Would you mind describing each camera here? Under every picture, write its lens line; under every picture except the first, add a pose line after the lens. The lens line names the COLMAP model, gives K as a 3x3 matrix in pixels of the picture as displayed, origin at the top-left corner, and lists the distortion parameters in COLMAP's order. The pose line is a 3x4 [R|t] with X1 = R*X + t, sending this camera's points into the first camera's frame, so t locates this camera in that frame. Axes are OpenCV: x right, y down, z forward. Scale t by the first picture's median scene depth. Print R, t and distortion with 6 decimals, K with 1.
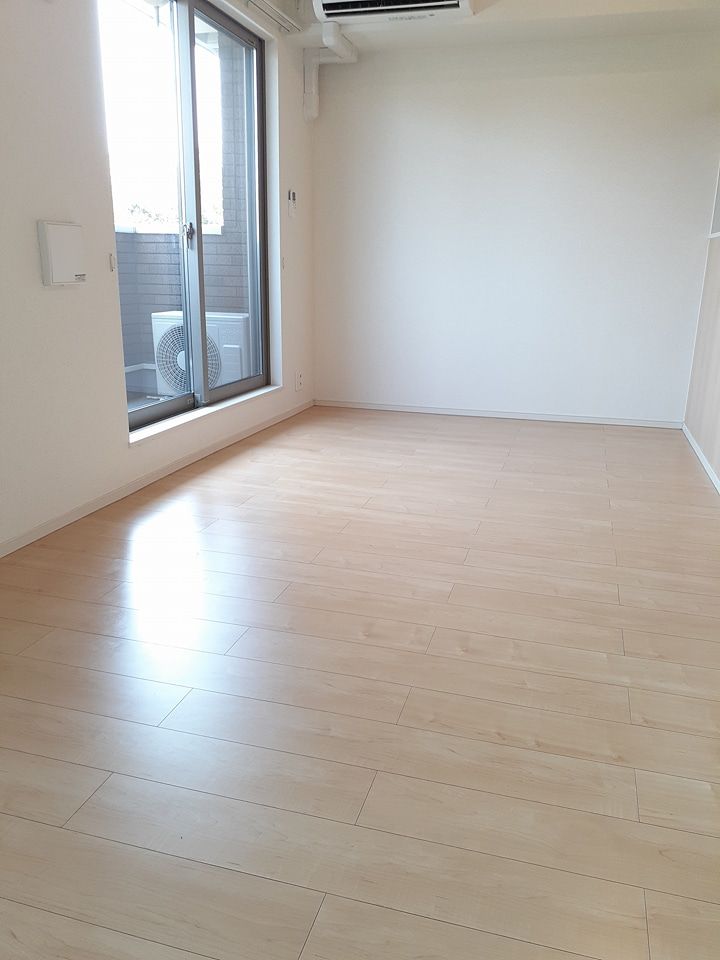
lens RADIAL K [[778.8, 0, 359.0], [0, 778.8, 482.4], [0, 0, 1]] dist [-0.000795, -0.006224]
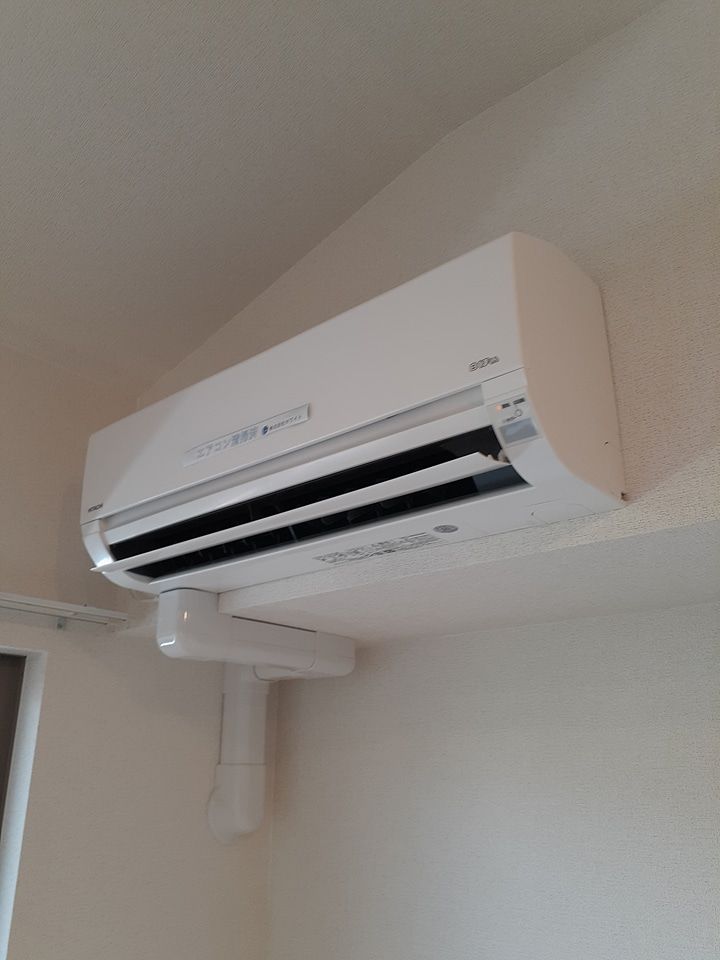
lens RADIAL K [[778.8, 0, 359.0], [0, 778.8, 482.4], [0, 0, 1]] dist [-0.000795, -0.006224]
pose [[0.913691, -0.157994, -0.374442, 0.156885], [-0.096919, 0.810051, -0.578294, -0.446744], [0.394684, 0.564672, 0.724824, 0.766368]]
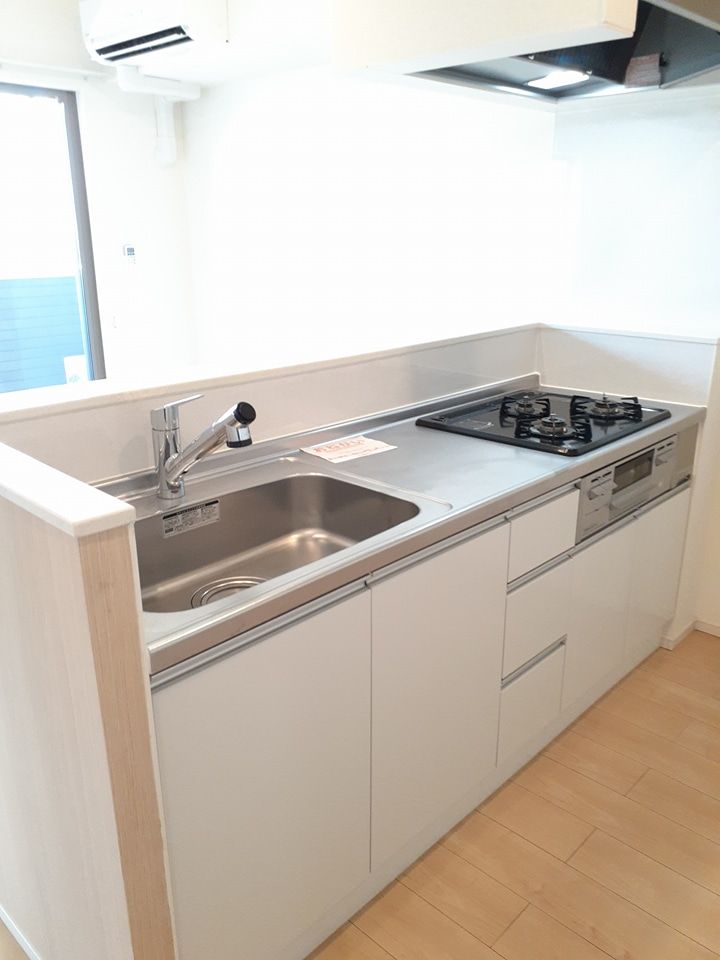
lens RADIAL K [[778.8, 0, 359.0], [0, 778.8, 482.4], [0, 0, 1]] dist [-0.000795, -0.006224]
pose [[0.886881, 0.133419, -0.442314, 0.668035], [-0.116958, 0.991045, 0.064426, -0.199566], [0.446948, -0.005406, 0.894543, 0.307089]]
